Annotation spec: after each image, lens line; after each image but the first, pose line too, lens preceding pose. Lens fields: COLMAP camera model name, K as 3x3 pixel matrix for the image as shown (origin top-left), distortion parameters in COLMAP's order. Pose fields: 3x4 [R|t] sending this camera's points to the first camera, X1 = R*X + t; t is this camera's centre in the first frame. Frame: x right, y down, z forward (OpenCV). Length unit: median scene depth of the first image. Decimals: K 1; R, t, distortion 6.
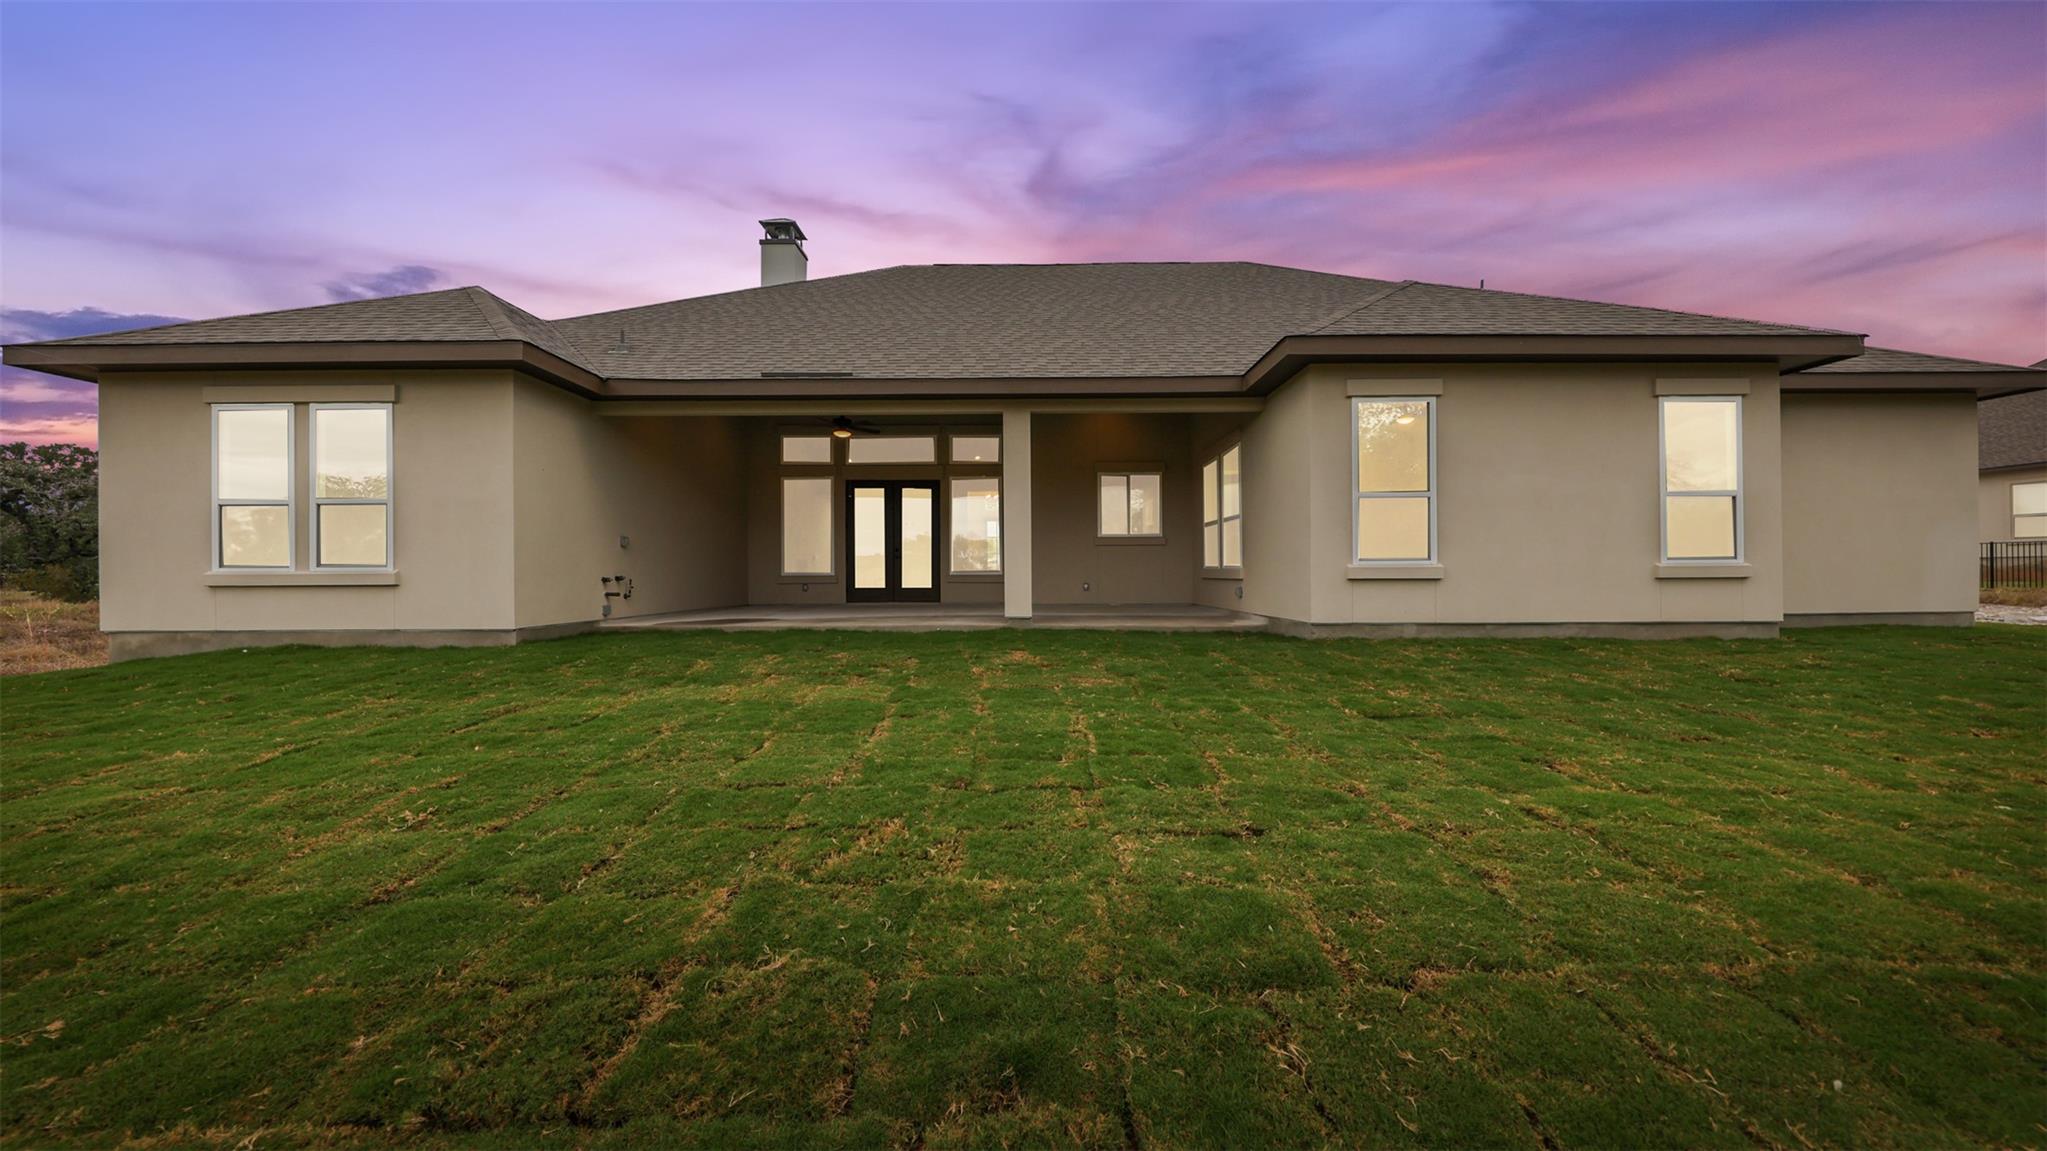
lens RADIAL K [[655.4, 0, 1023.5], [0, 655.4, 575.5], [0, 0, 1]] dist [0.000351, -0.003514]
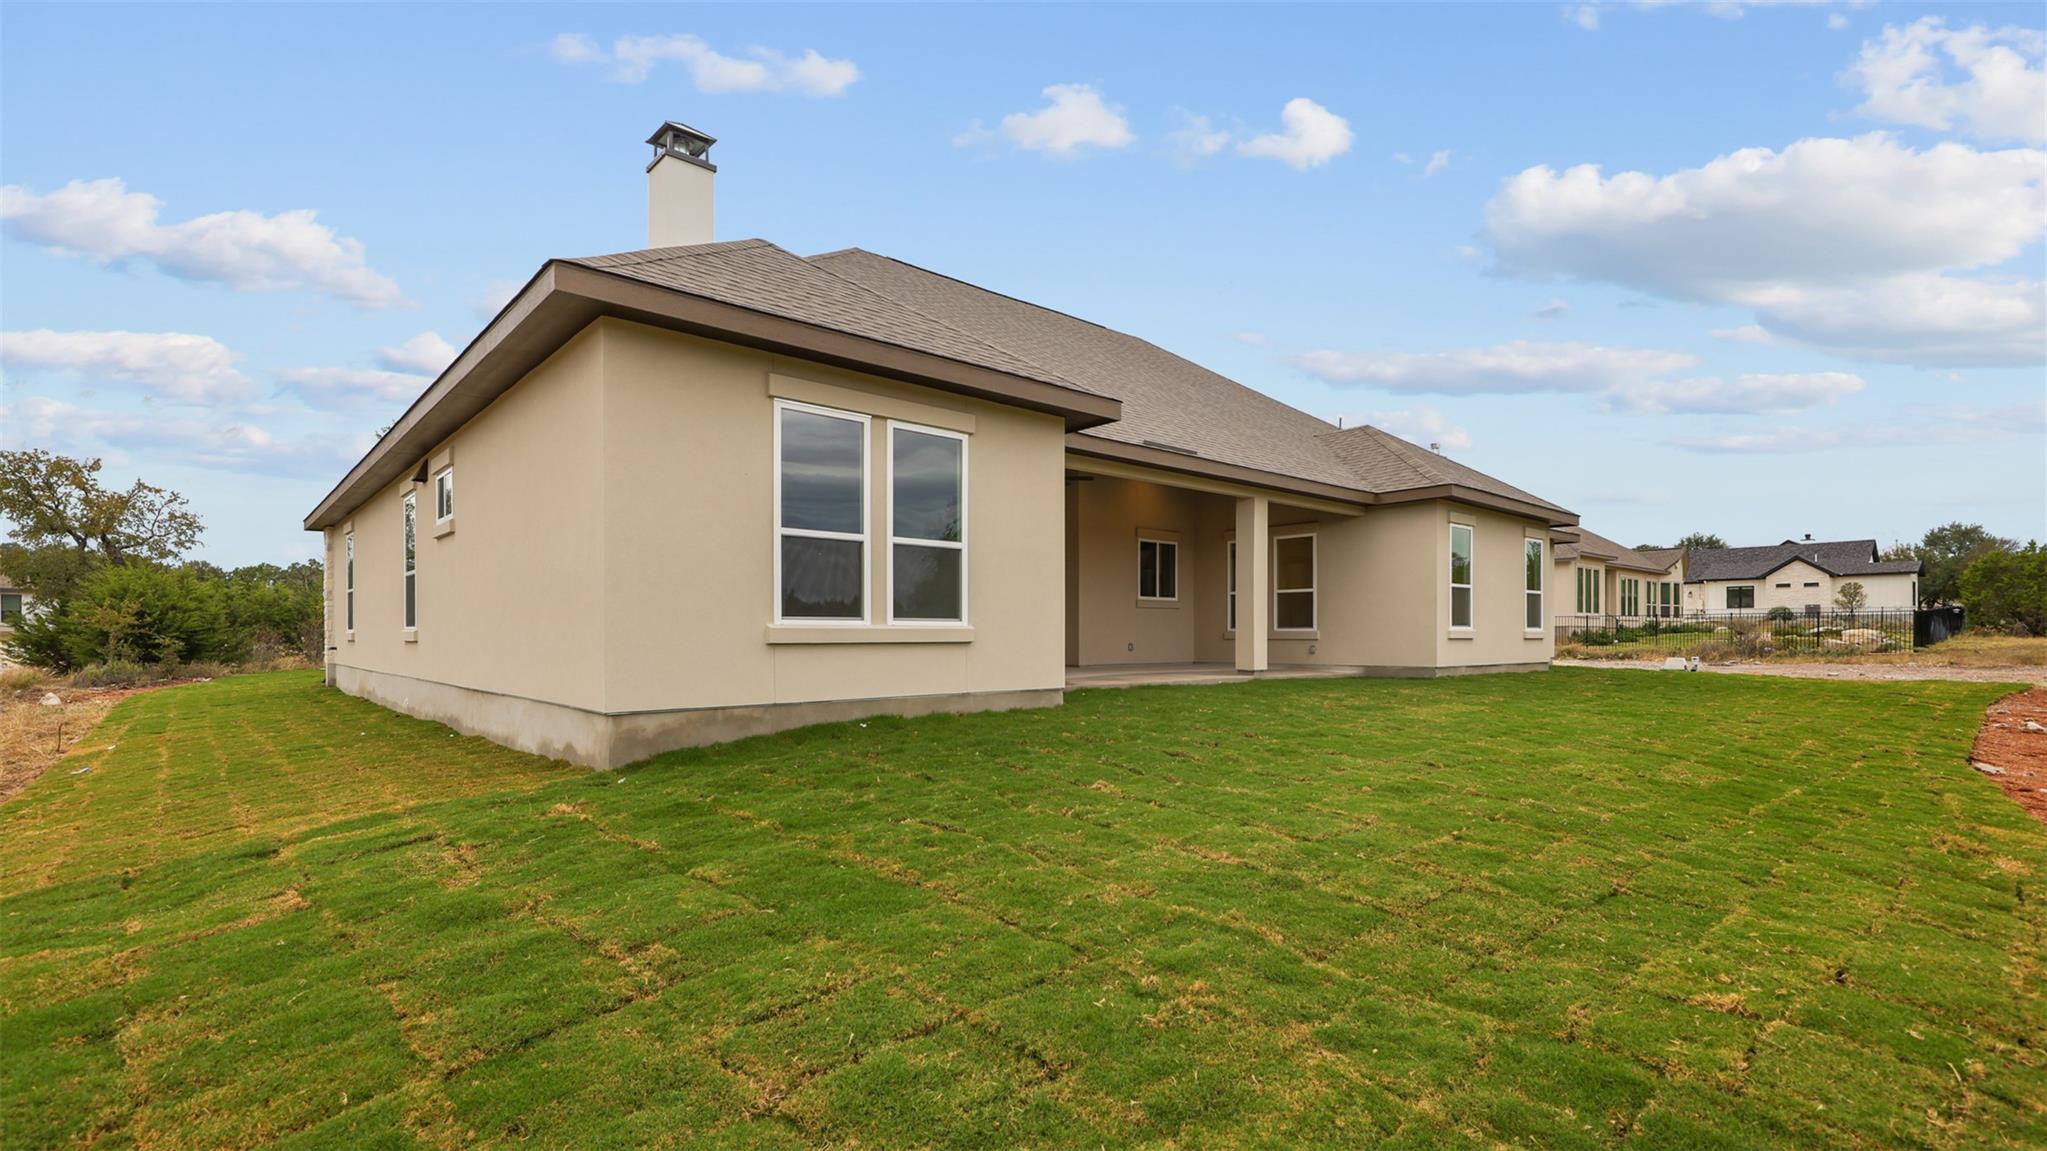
lens RADIAL K [[957.5, 0, 1034.0], [0, 957.5, 585.1], [0, 0, 1]] dist [-0.000308, 0.000107]
pose [[0.730899, 0.041155, 0.681244, -1.766110], [-0.005604, 0.998508, -0.054309, 0.008338], [-0.682463, 0.035877, 0.730039, 0.006986]]
